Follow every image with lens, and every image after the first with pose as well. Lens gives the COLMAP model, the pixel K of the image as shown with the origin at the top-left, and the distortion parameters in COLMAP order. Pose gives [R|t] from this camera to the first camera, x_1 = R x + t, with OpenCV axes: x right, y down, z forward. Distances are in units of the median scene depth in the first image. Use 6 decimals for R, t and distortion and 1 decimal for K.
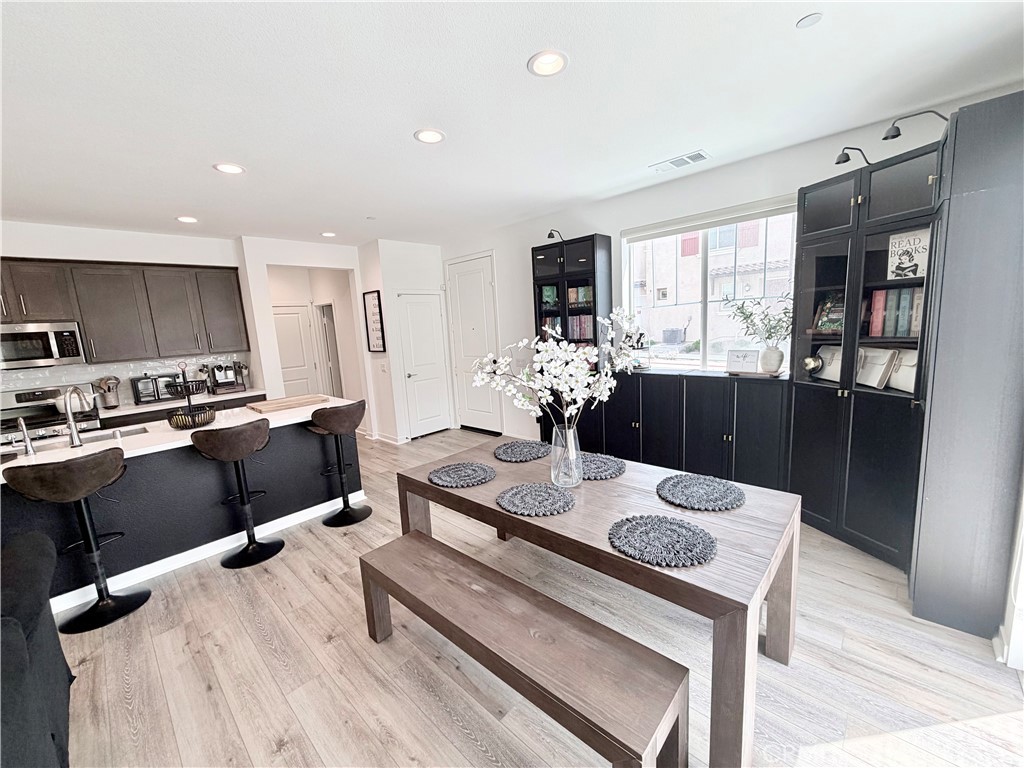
lens RADIAL K [[408.5, 0, 510.3], [0, 408.5, 384.3], [0, 0, 1]] dist [0.001182, 0.000572]
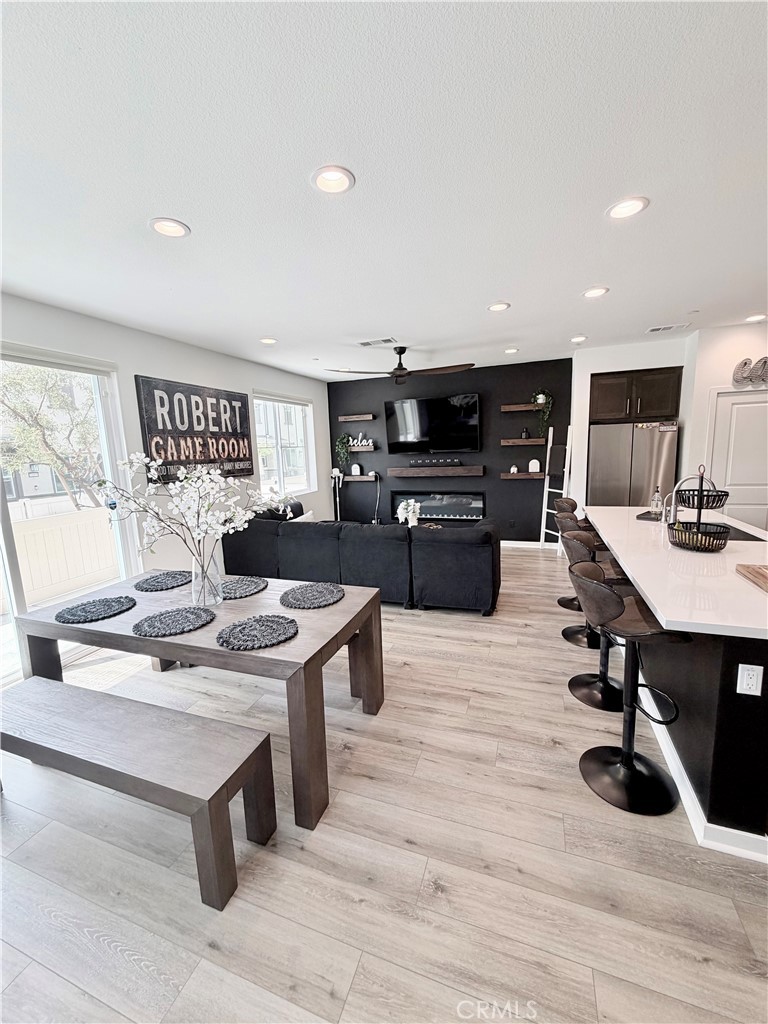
lens RADIAL K [[408.5, 0, 385.8], [0, 408.5, 510.0], [0, 0, 1]] dist [0.001182, 0.000572]
pose [[-0.912113, 0.153452, -0.380135, 0.040294], [0.028729, 0.948944, 0.314133, -0.171049], [0.408932, 0.275604, -0.869953, 1.062984]]
